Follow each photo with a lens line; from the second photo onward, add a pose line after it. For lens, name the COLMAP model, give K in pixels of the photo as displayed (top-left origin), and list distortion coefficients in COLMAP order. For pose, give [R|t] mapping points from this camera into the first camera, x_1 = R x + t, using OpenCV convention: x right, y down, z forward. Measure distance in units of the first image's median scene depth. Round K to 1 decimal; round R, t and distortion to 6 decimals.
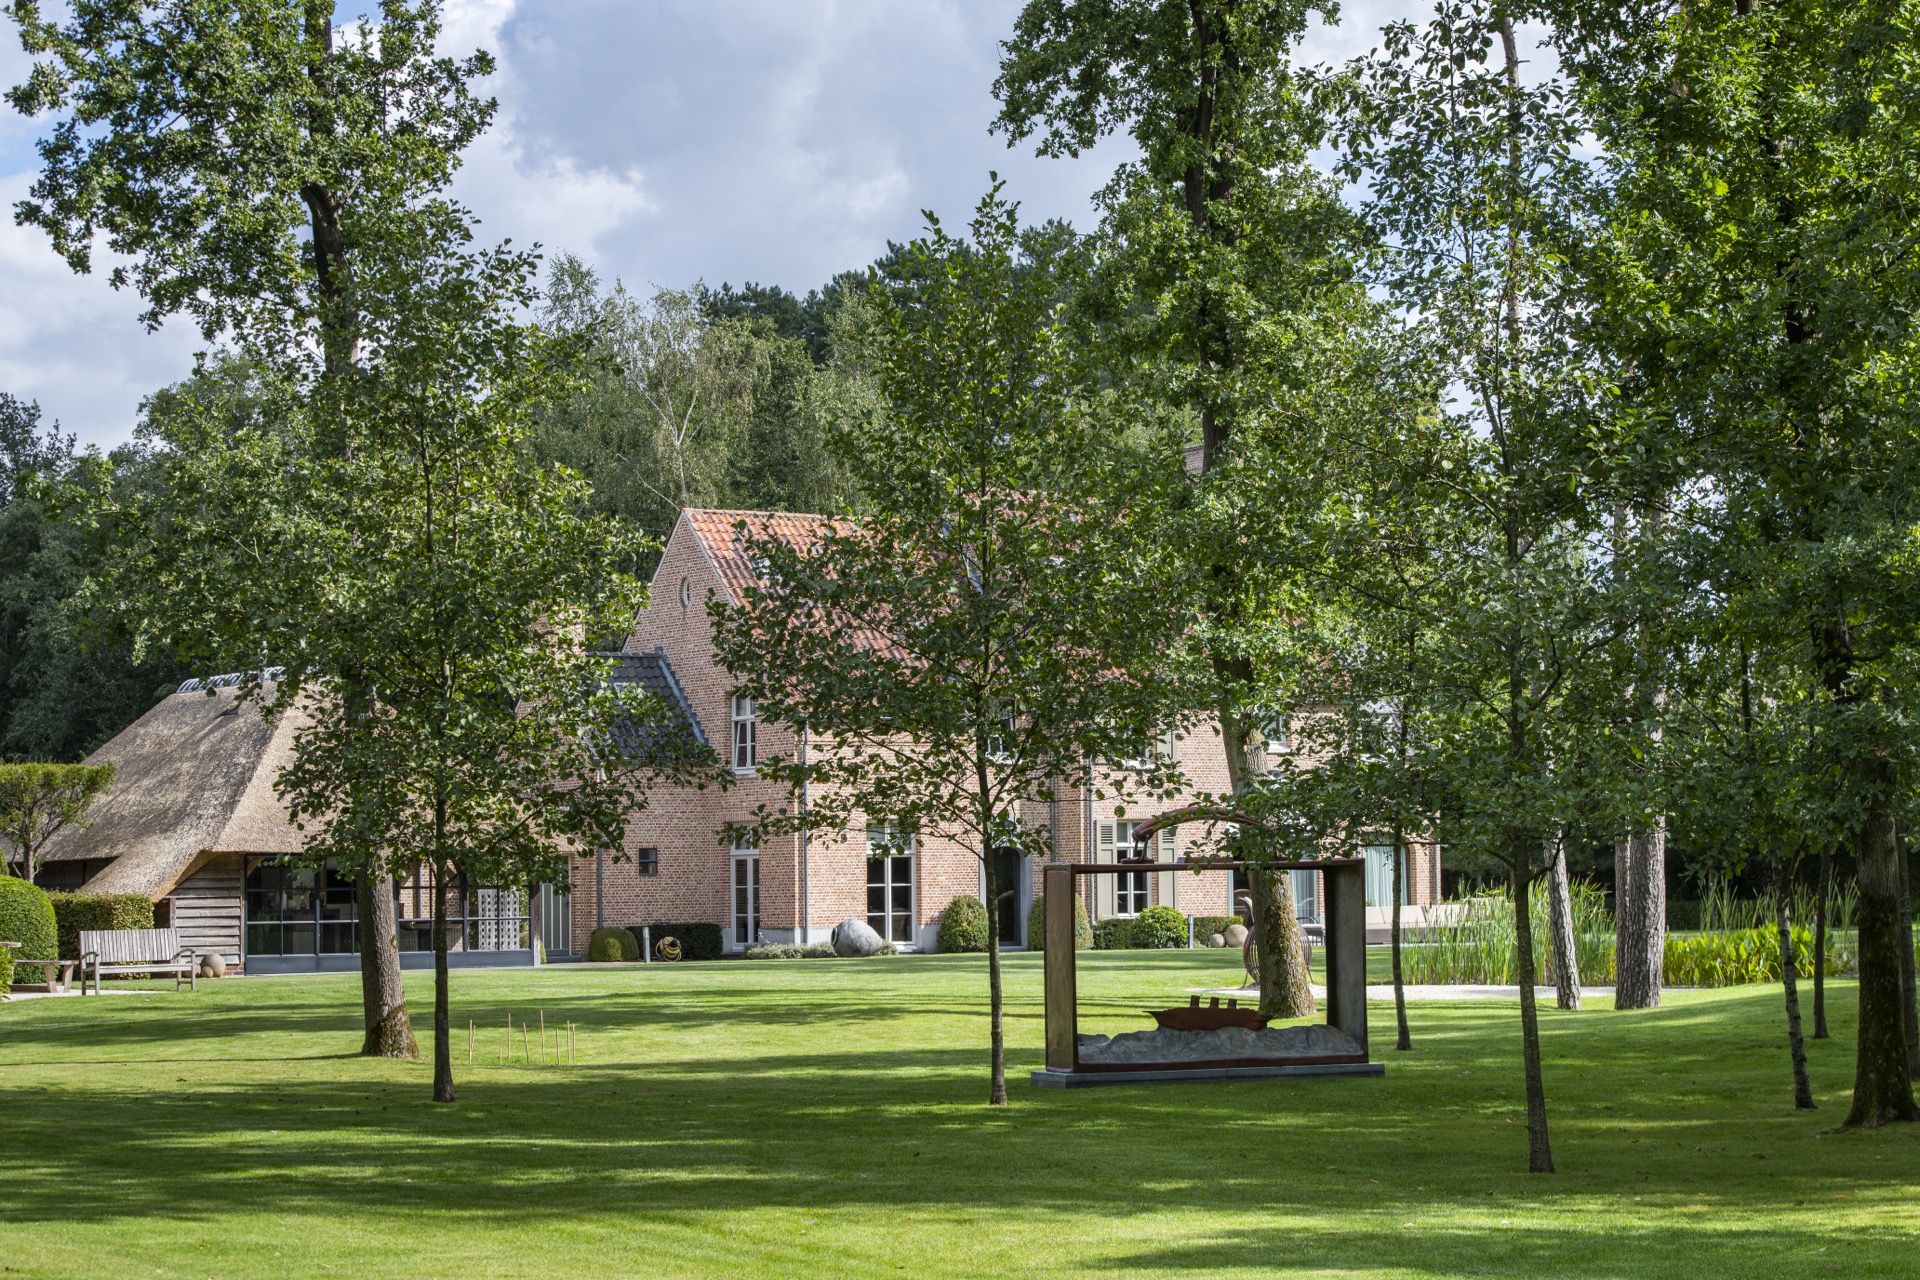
lens RADIAL K [[3842.7, 0, 960.0], [0, 3842.7, 640.0], [0, 0, 1]] dist [0.047634, -3.435408]
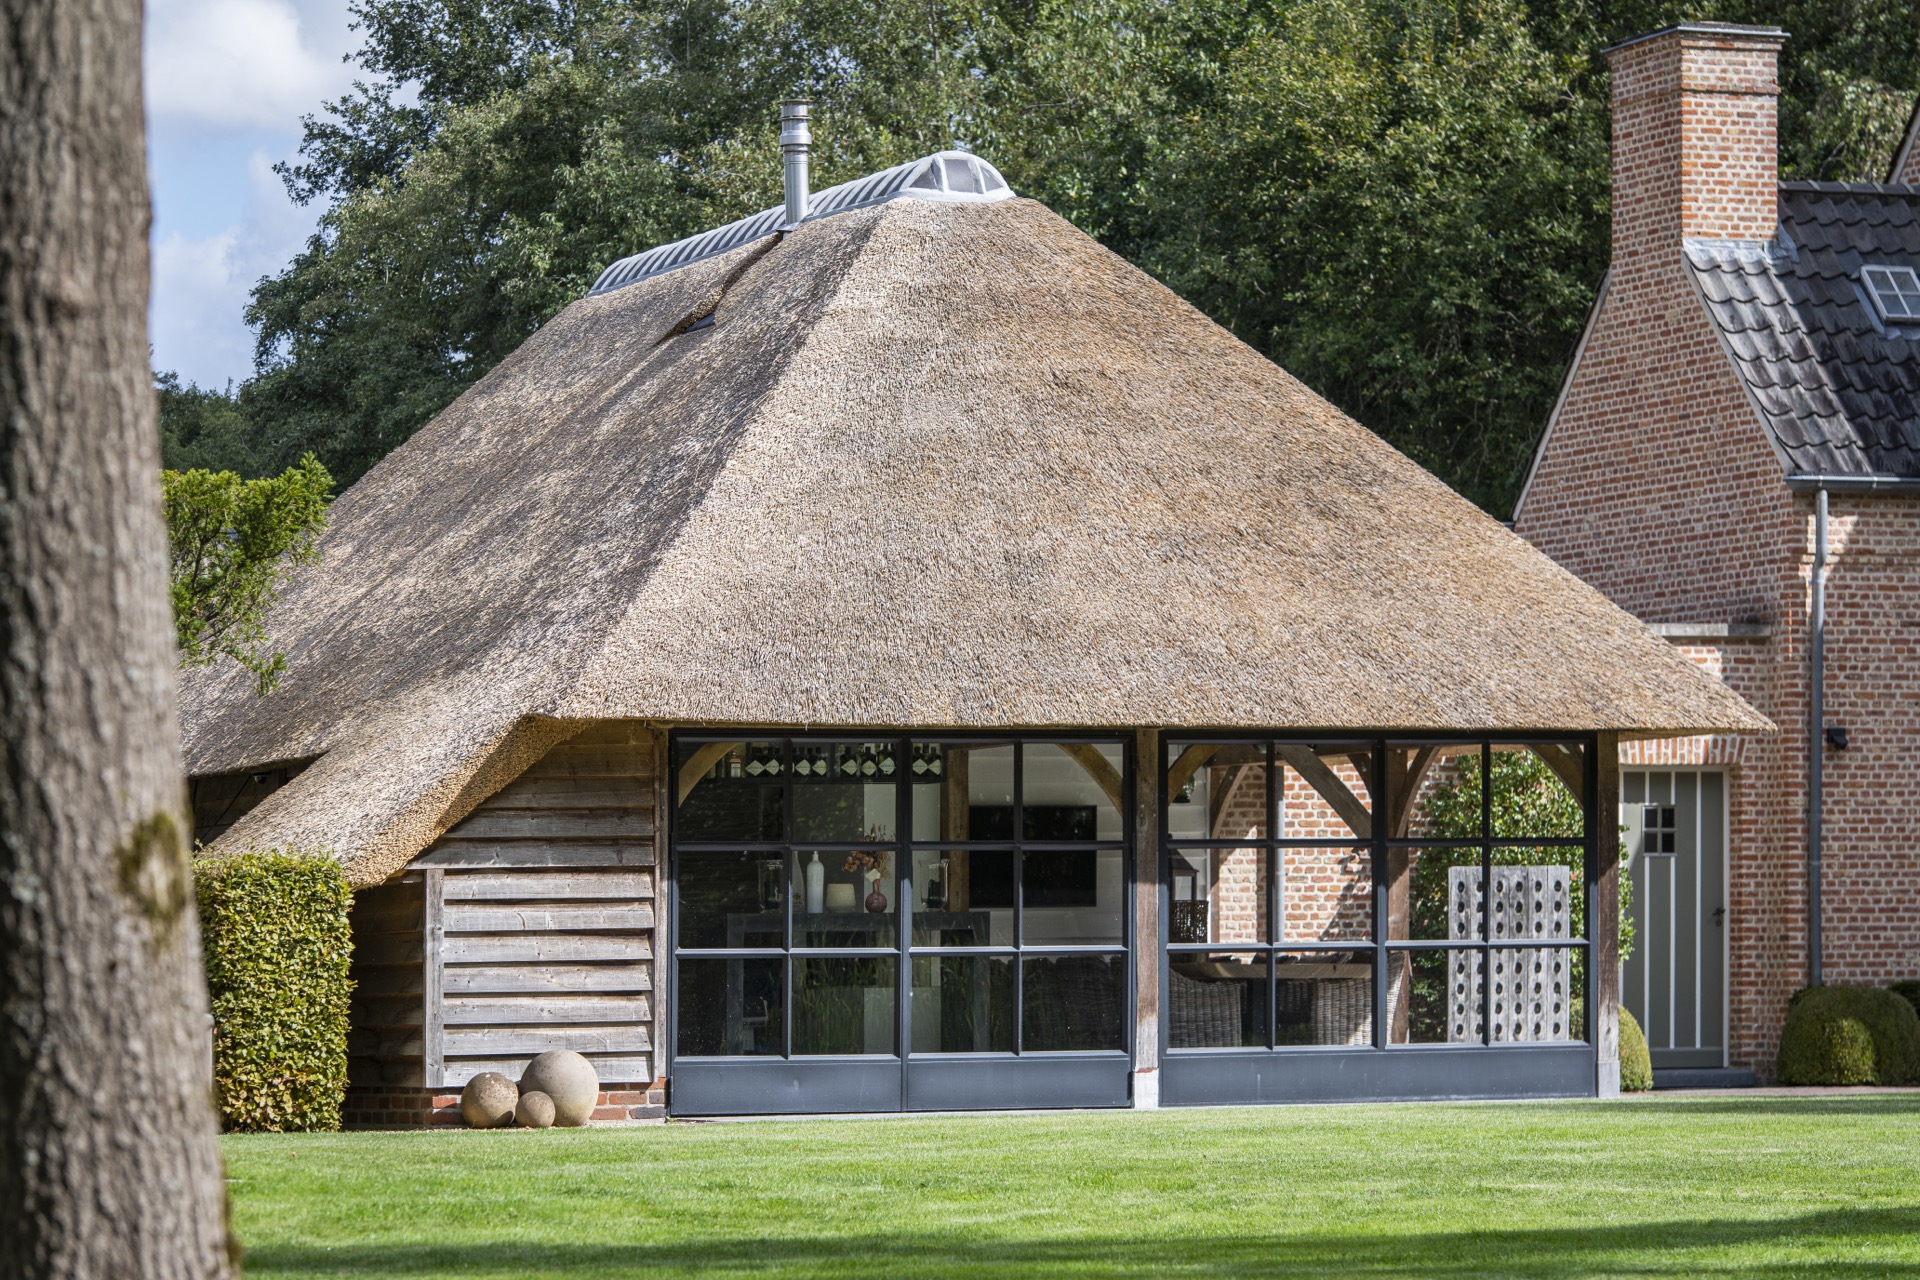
lens RADIAL K [[6727.2, 0, 960.0], [0, 6727.2, 640.0], [0, 0, 1]] dist [0.061791, 0.488323]
pose [[0.973063, -0.004226, -0.230499, -0.037925], [0.007480, 0.999884, 0.013246, 0.041516], [0.230416, -0.014613, 0.972982, 0.474418]]
